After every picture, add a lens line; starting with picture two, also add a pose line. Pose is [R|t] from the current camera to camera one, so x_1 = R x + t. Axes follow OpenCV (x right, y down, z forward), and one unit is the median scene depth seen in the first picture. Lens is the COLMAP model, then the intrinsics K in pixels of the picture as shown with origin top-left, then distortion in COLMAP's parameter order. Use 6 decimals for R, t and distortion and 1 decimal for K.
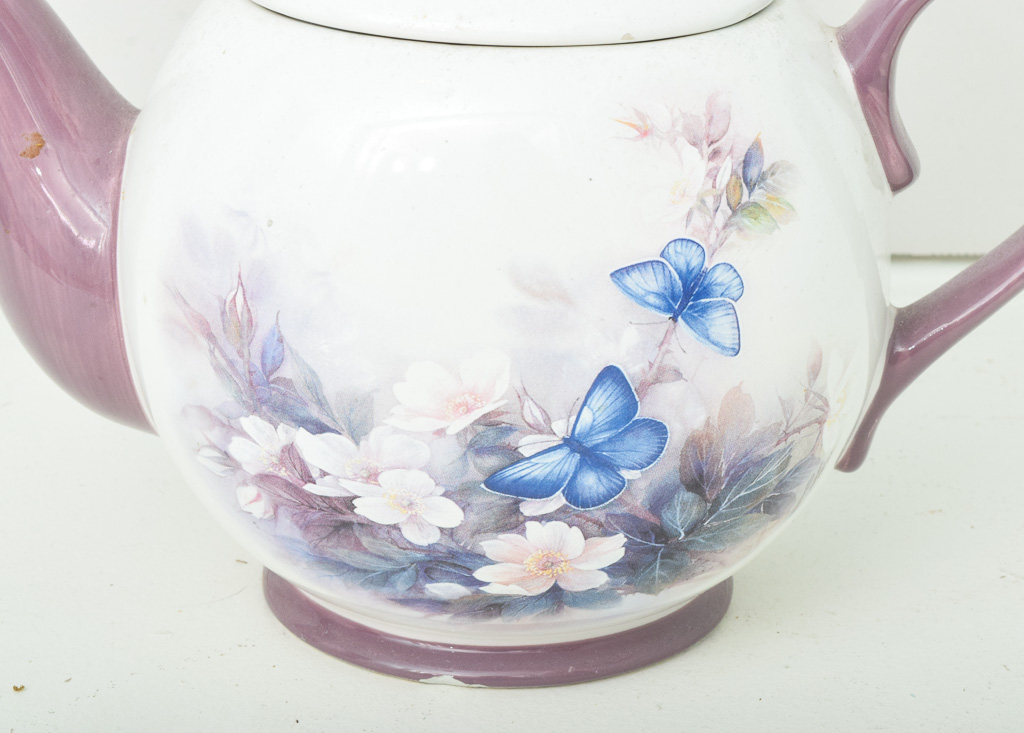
lens RADIAL K [[2621.1, 0, 512.0], [0, 2621.1, 366.5], [0, 0, 1]] dist [-0.059066, 0.389260]
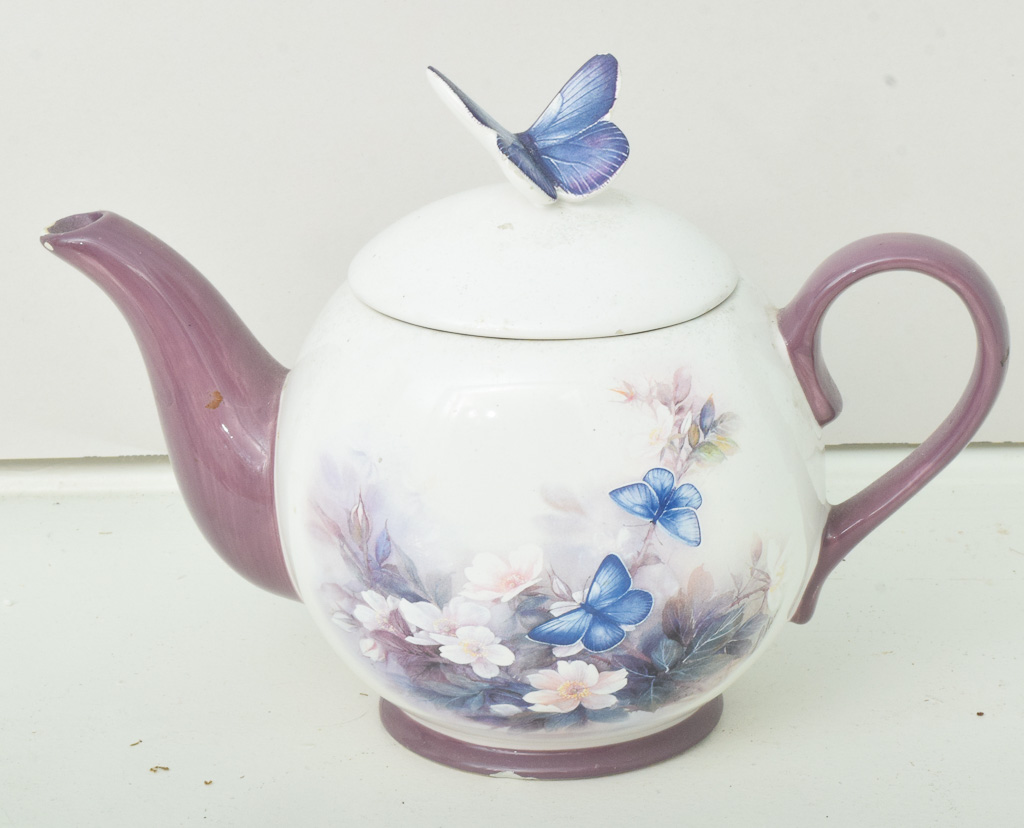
lens RADIAL K [[2609.1, 0, 512.0], [0, 2609.1, 414.0], [0, 0, 1]] dist [-0.023669, 0.033247]
pose [[0.998878, -0.013823, -0.045298, 0.047617], [0.012032, 0.999144, -0.039578, -0.020992], [0.045807, 0.038988, 0.998189, -0.454839]]
